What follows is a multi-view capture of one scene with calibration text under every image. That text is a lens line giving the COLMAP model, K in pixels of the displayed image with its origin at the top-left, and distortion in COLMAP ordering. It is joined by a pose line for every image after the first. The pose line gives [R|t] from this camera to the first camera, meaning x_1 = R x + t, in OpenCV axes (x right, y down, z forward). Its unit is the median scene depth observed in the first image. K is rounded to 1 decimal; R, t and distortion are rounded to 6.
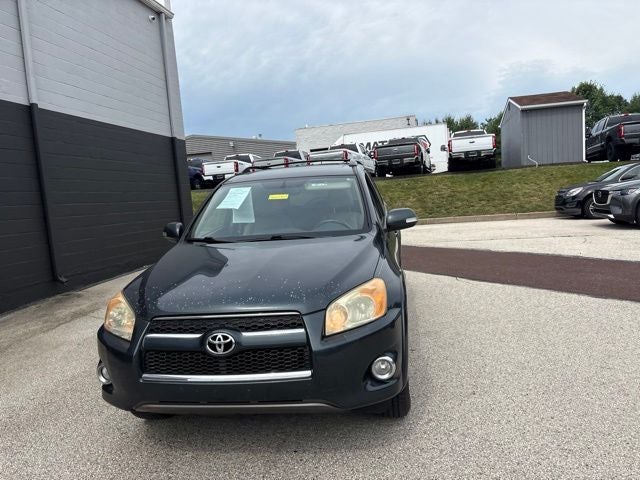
lens RADIAL K [[480.0, 0, 325.0], [0, 480.0, 246.5], [0, 0, 1]] dist [0.048577, -0.044955]
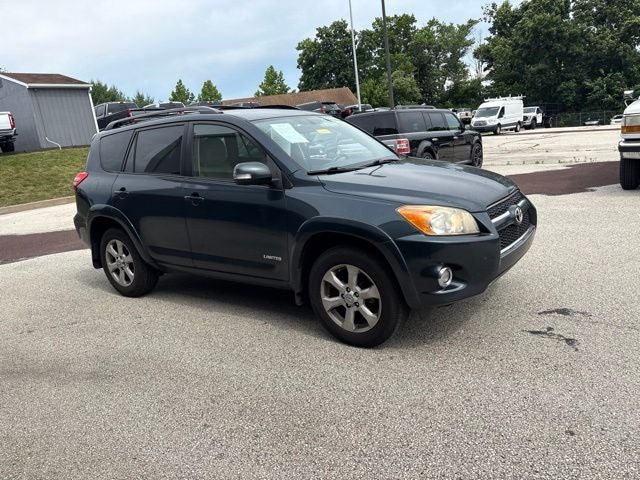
lens RADIAL K [[480.0, 0, 321.8], [0, 480.0, 242.1], [0, 0, 1]] dist [0.048577, -0.044955]
pose [[0.470381, -0.174190, 0.865101, -0.340696], [0.169692, 0.979884, 0.105035, 0.007161], [-0.865994, 0.097394, 0.490478, 0.163758]]
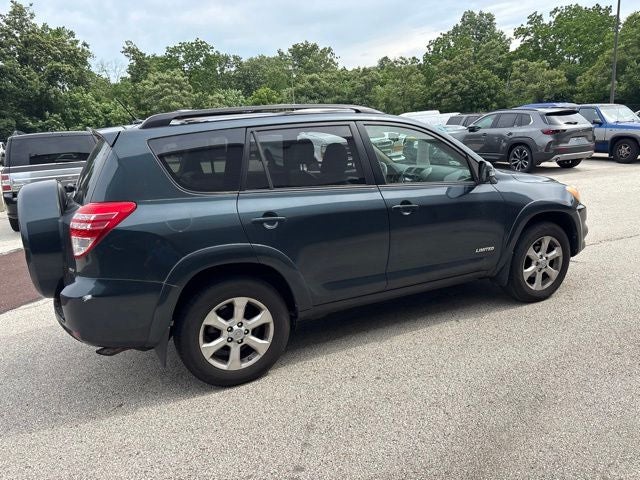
lens RADIAL K [[480.0, 0, 324.3], [0, 480.0, 243.9], [0, 0, 1]] dist [0.048577, -0.044955]
pose [[-0.551702, -0.100227, 0.827998, -0.306926], [0.196622, 0.949143, 0.245902, -0.061342], [-0.810534, 0.298467, -0.503937, 0.585899]]
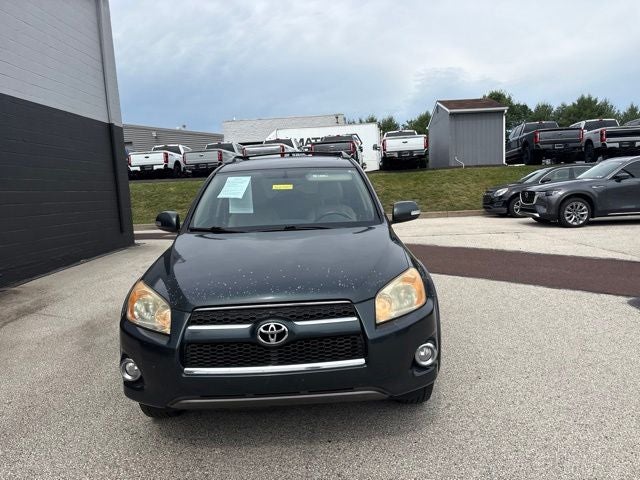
lens RADIAL K [[480.0, 0, 323.4], [0, 480.0, 246.3], [0, 0, 1]] dist [0.048577, -0.044955]
pose [[0.987614, 0.005466, 0.156806, -0.053912], [-0.006645, 0.999953, 0.006999, 0.003474], [-0.156761, -0.007955, 0.987605, 0.004679]]
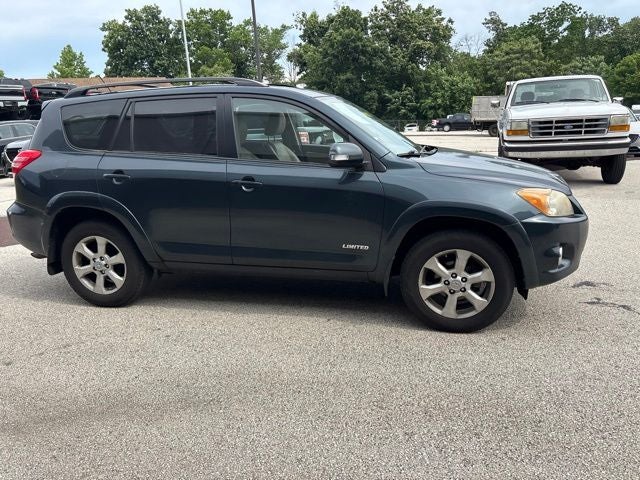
lens RADIAL K [[480.0, 0, 321.2], [0, 480.0, 238.4], [0, 0, 1]] dist [0.048577, -0.044955]
pose [[0.108299, -0.181998, 0.977317, -0.368176], [0.150651, 0.974749, 0.164826, -0.010226], [-0.982637, 0.129383, 0.132982, 0.319733]]
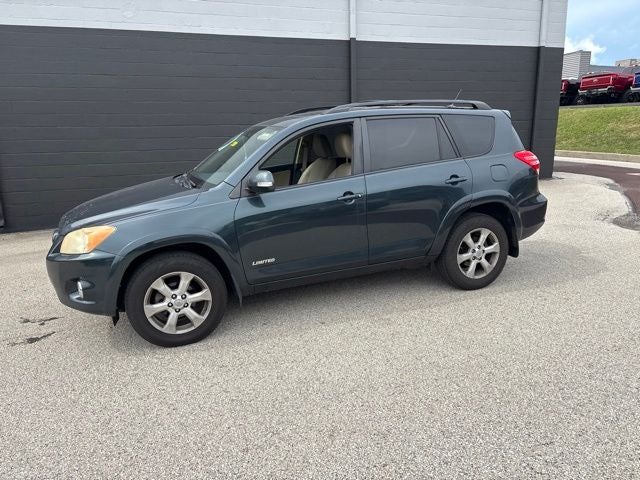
lens RADIAL K [[480.0, 0, 317.1], [0, 480.0, 244.8], [0, 0, 1]] dist [0.048577, -0.044955]
pose [[0.492347, 0.270056, -0.827444, 0.322728], [-0.104385, 0.962108, 0.251896, -0.058154], [0.864117, -0.037648, 0.501881, 0.189388]]
